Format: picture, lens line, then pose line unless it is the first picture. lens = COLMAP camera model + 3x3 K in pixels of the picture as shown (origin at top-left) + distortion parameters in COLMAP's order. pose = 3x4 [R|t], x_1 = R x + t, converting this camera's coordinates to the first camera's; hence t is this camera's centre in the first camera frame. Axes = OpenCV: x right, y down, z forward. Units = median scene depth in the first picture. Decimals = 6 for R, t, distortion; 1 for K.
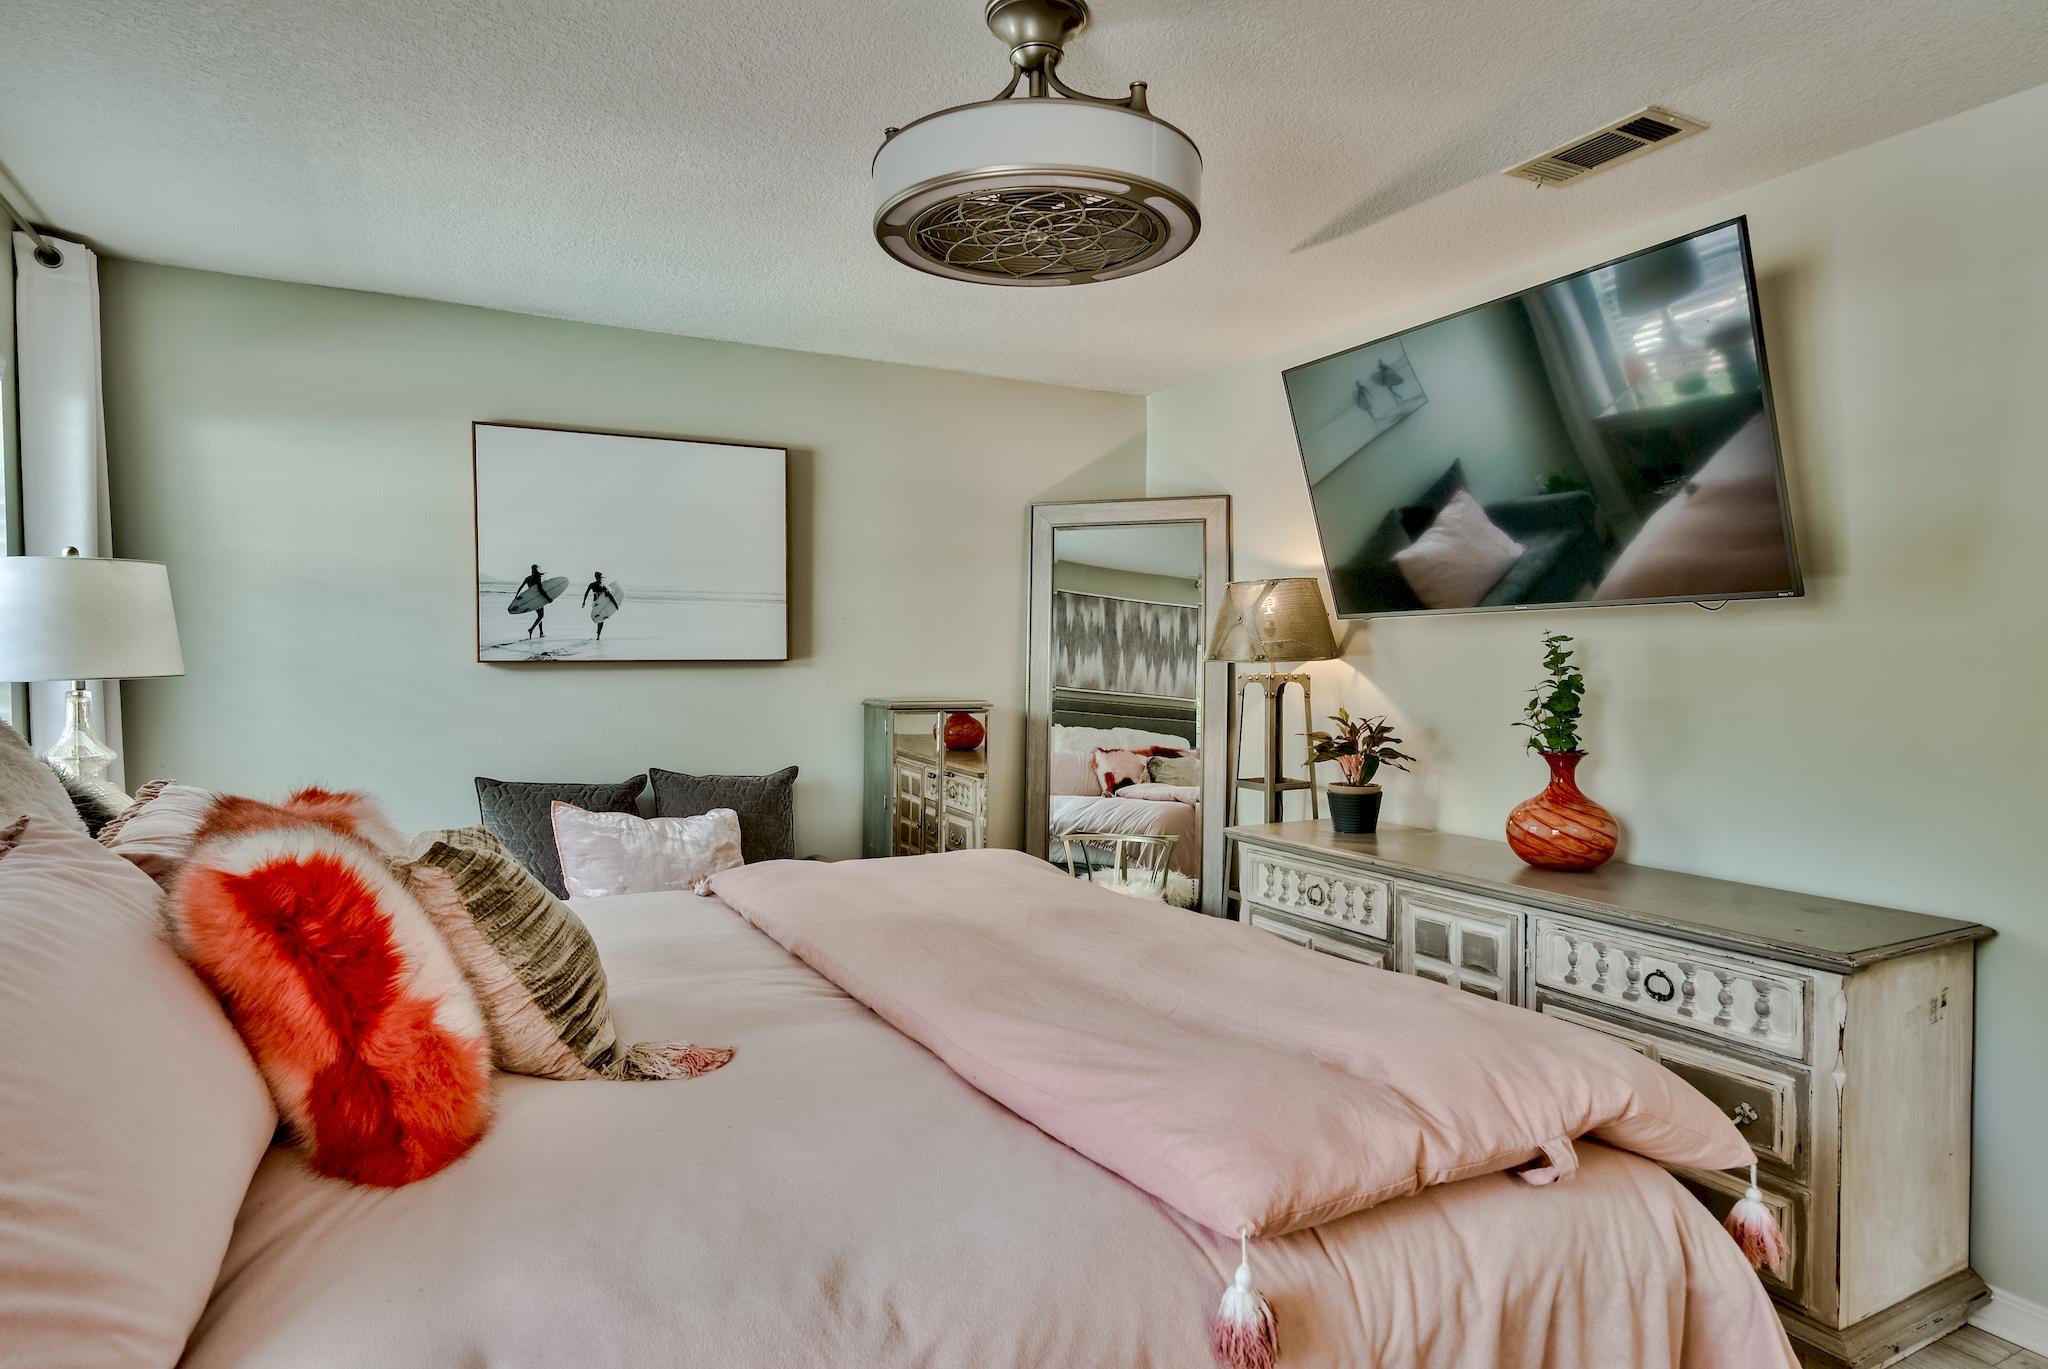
lens RADIAL K [[1159.3, 0, 1025.6], [0, 1159.3, 680.0], [0, 0, 1]] dist [0.015425, 0.001975]
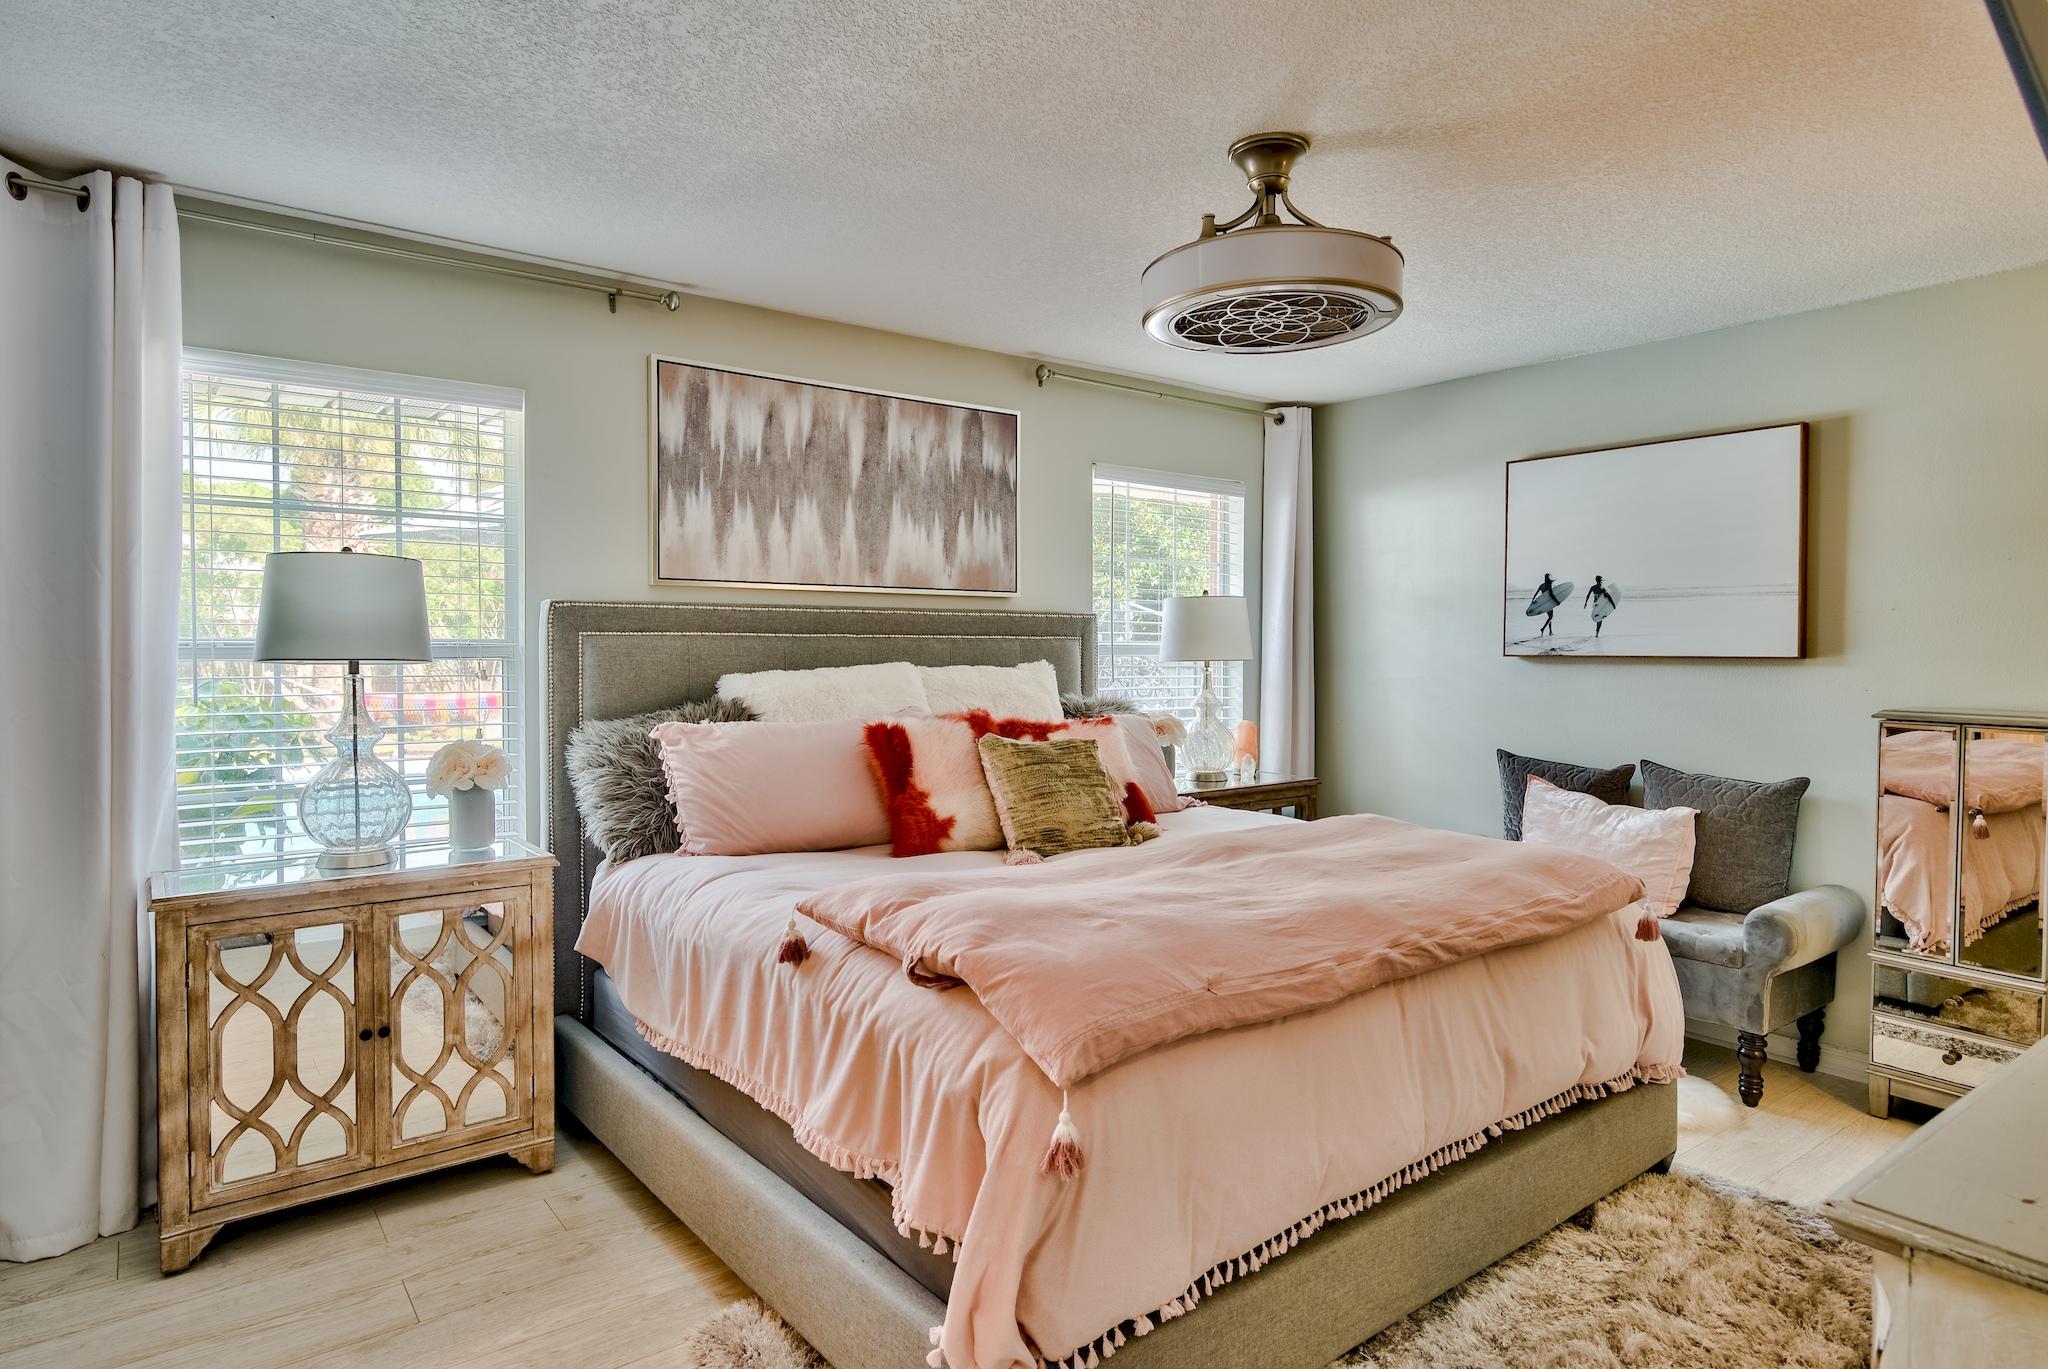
lens RADIAL K [[1159.3, 0, 1012.5], [0, 1159.3, 674.2], [0, 0, 1]] dist [0.015425, 0.001975]
pose [[0.152009, 0.024468, -0.988076, 0.656458], [-0.031449, 0.999307, 0.019908, -0.003903], [0.987879, 0.028048, 0.152673, 0.286107]]
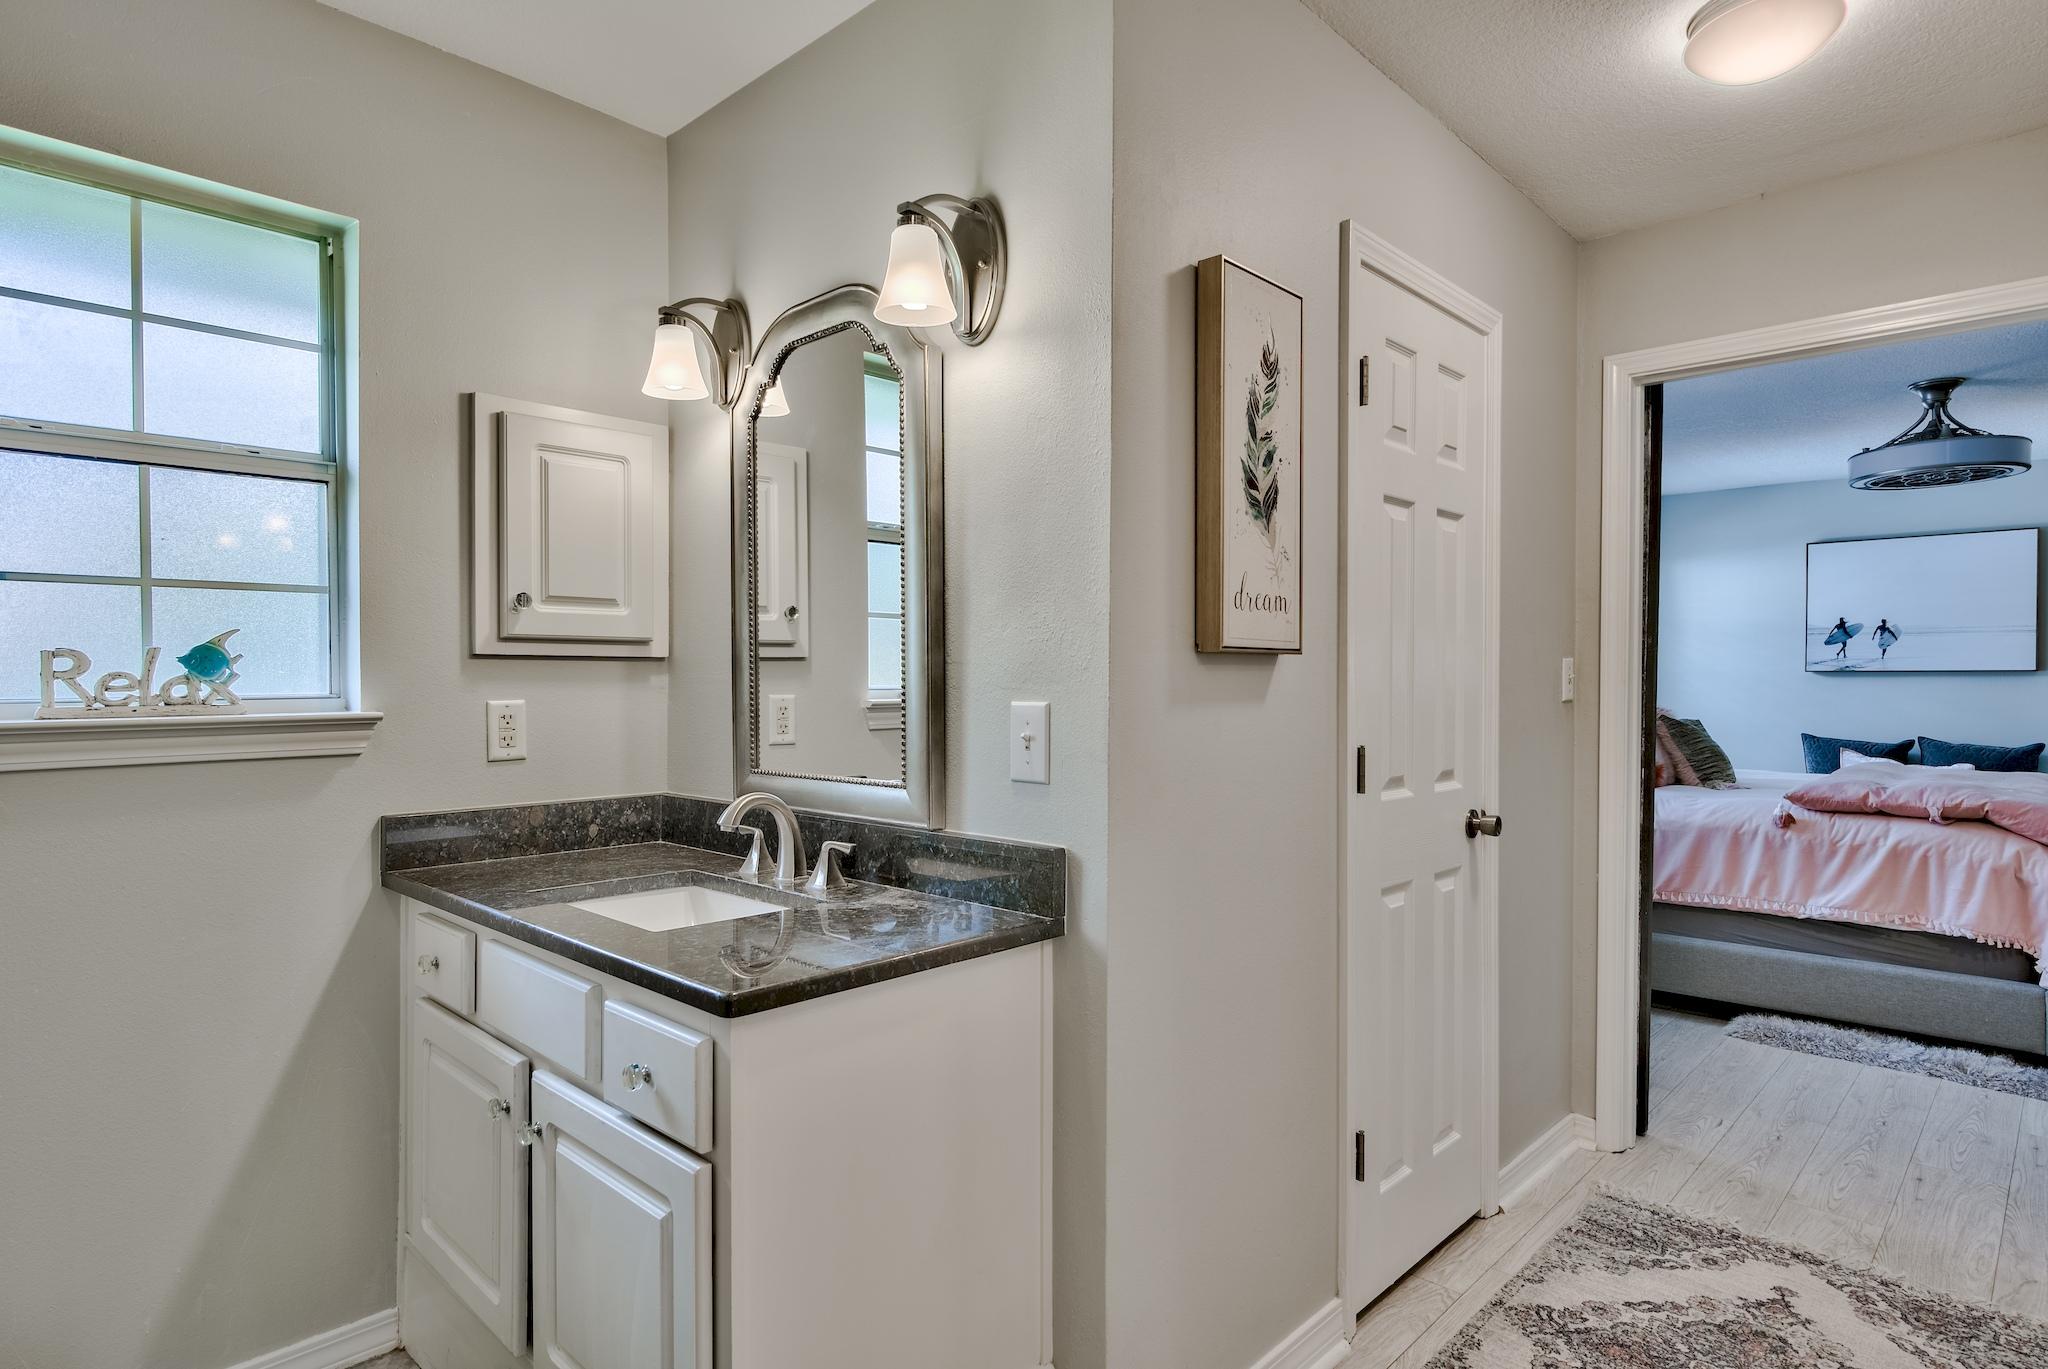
lens RADIAL K [[1159.3, 0, 1018.0], [0, 1159.3, 695.9], [0, 0, 1]] dist [0.015425, 0.001975]
pose [[0.325697, 0.013361, -0.945380, 0.862216], [-0.028989, 0.999571, 0.004139, 0.050834], [0.945030, 0.026057, 0.325945, -0.777566]]
